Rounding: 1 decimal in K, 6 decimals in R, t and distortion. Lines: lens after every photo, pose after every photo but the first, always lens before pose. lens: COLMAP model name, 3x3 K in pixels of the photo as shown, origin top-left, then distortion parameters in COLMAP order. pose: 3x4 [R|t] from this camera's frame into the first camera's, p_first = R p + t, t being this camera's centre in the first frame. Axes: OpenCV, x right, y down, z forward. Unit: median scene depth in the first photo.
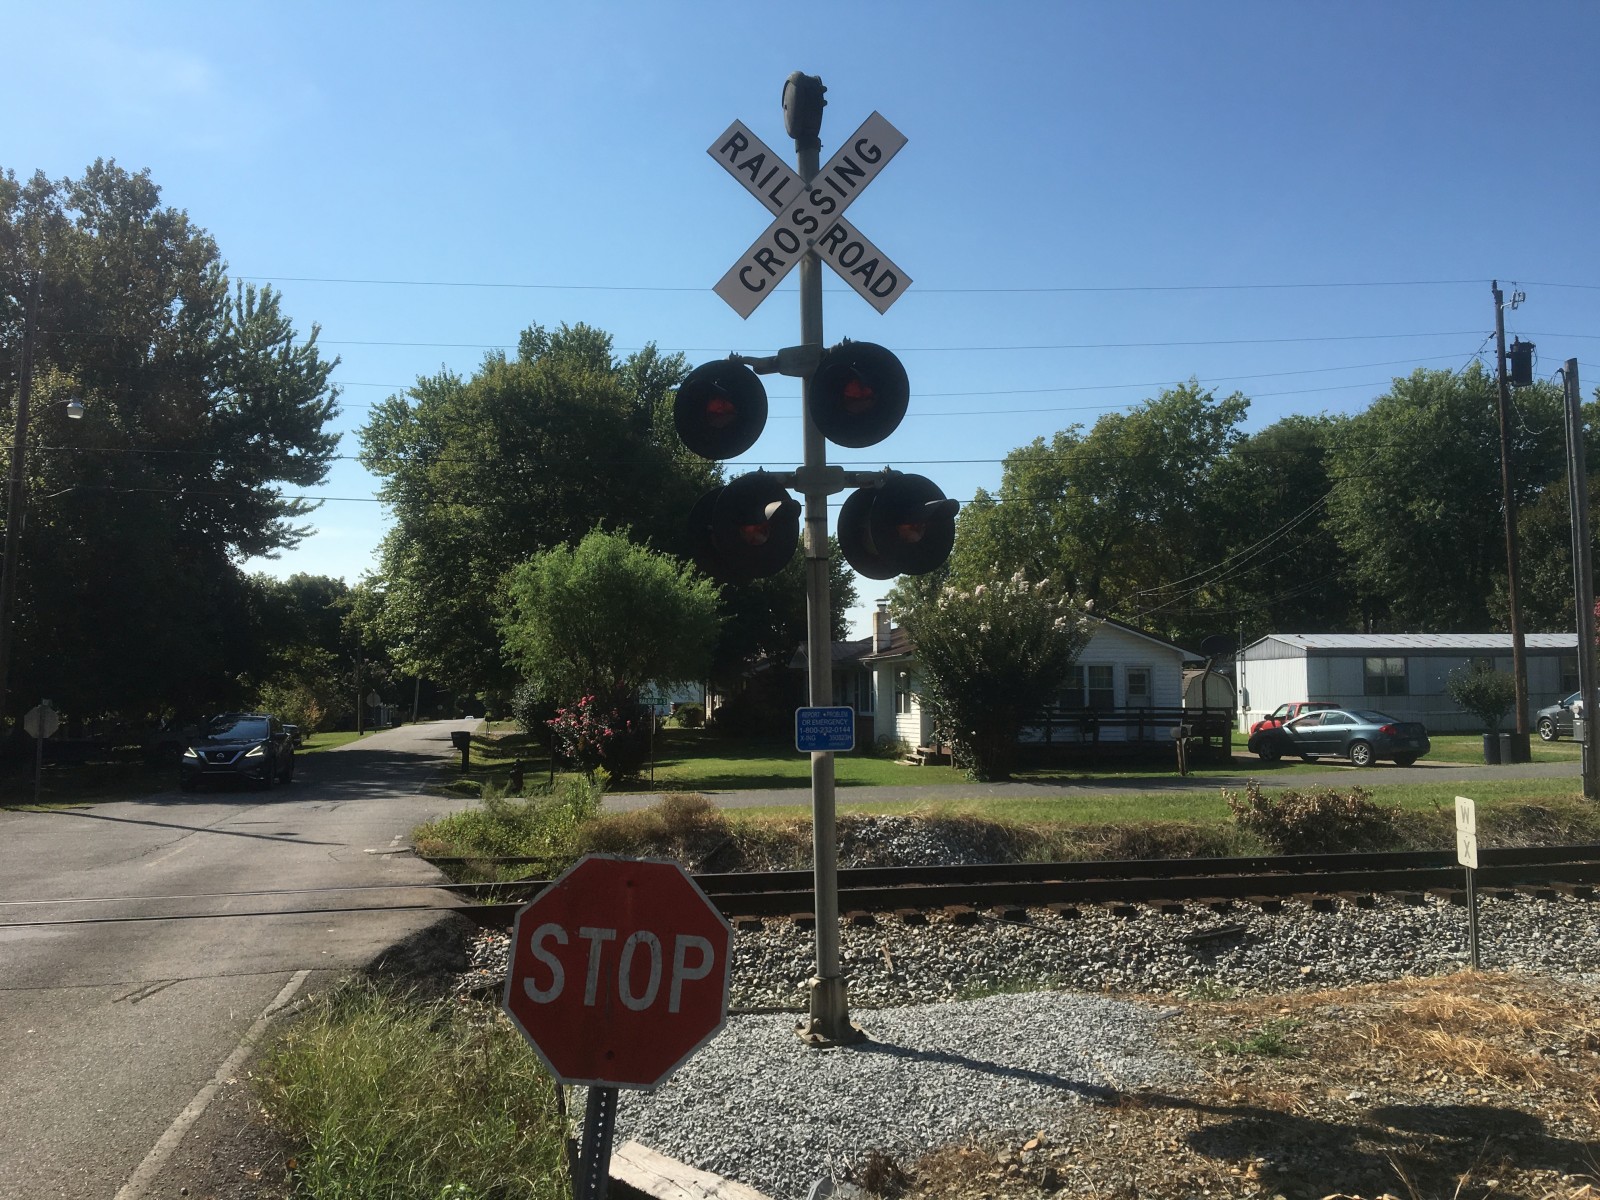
lens RADIAL K [[1353.9, 0, 782.0], [0, 1353.9, 595.2], [0, 0, 1]] dist [0.109838, -0.183579]
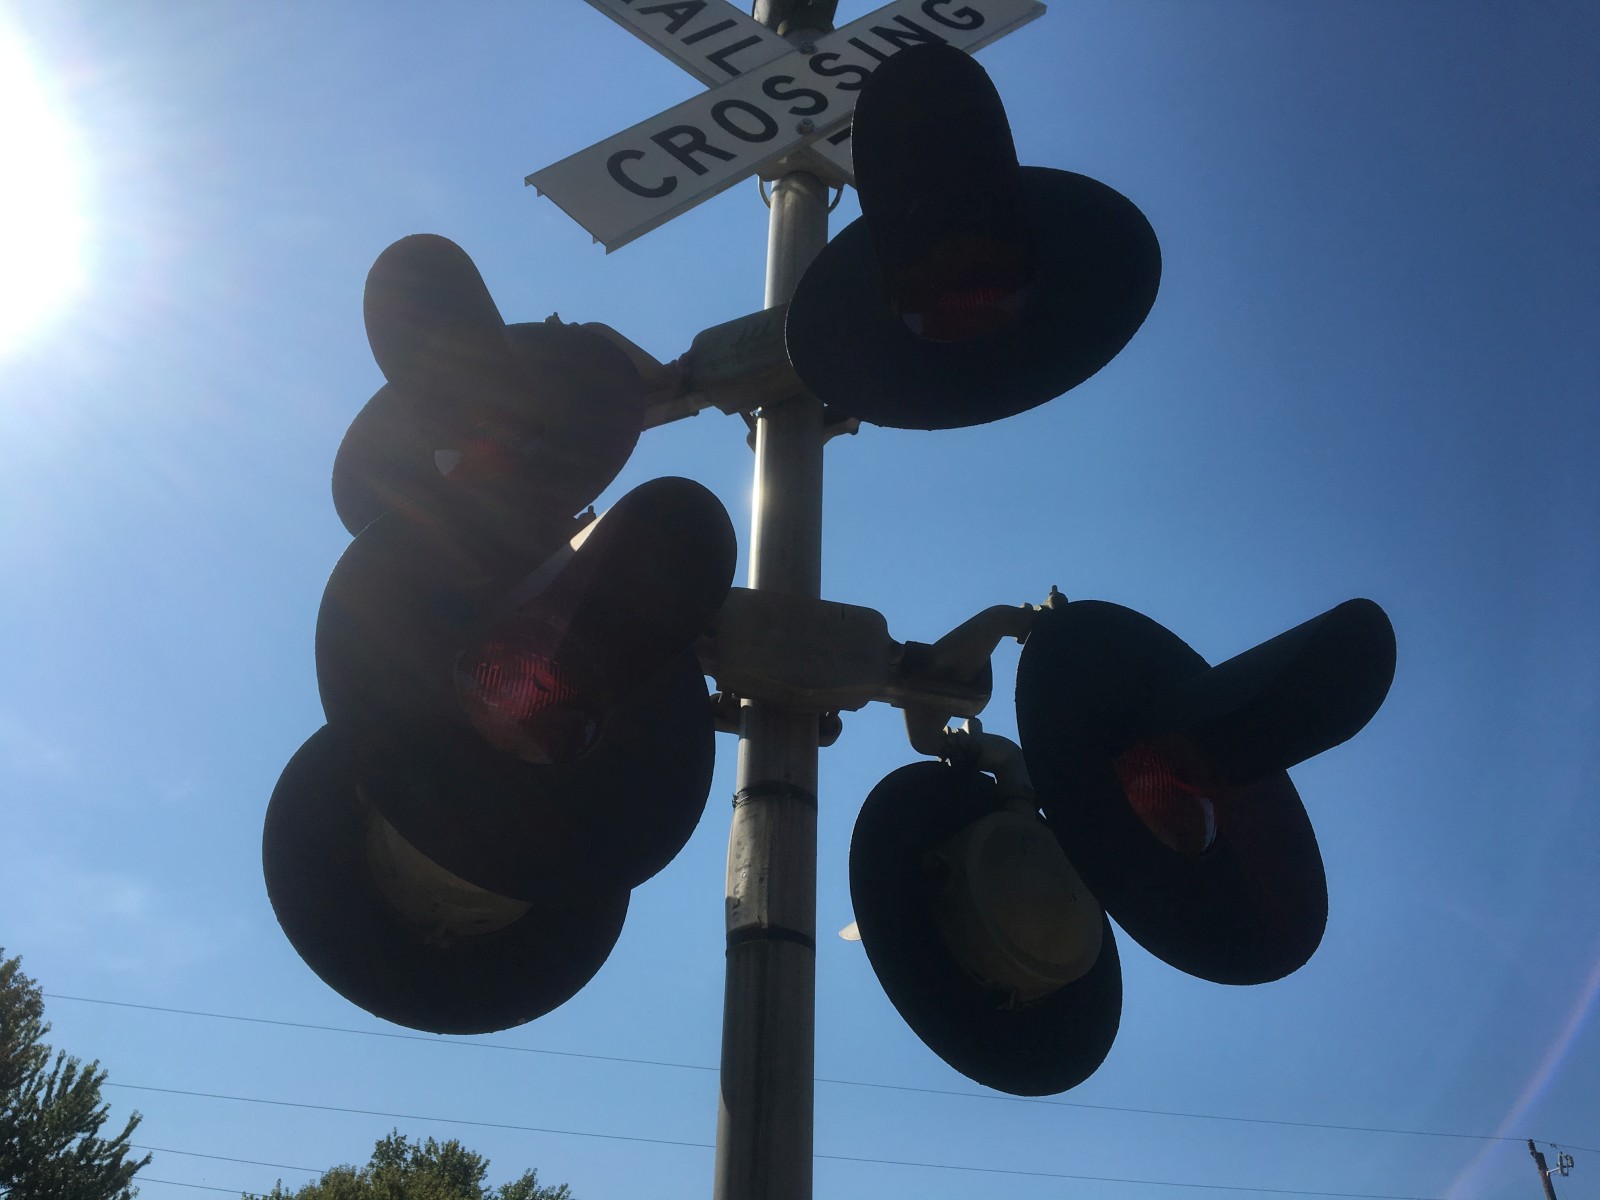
lens RADIAL K [[1366.5, 0, 783.0], [0, 1366.5, 598.8], [0, 0, 1]] dist [0.003360, -0.000318]
pose [[0.995457, 0.090219, 0.030414, 0.008541], [-0.056099, 0.813926, -0.578254, 0.039079], [-0.076924, 0.573921, 0.815290, 0.446490]]
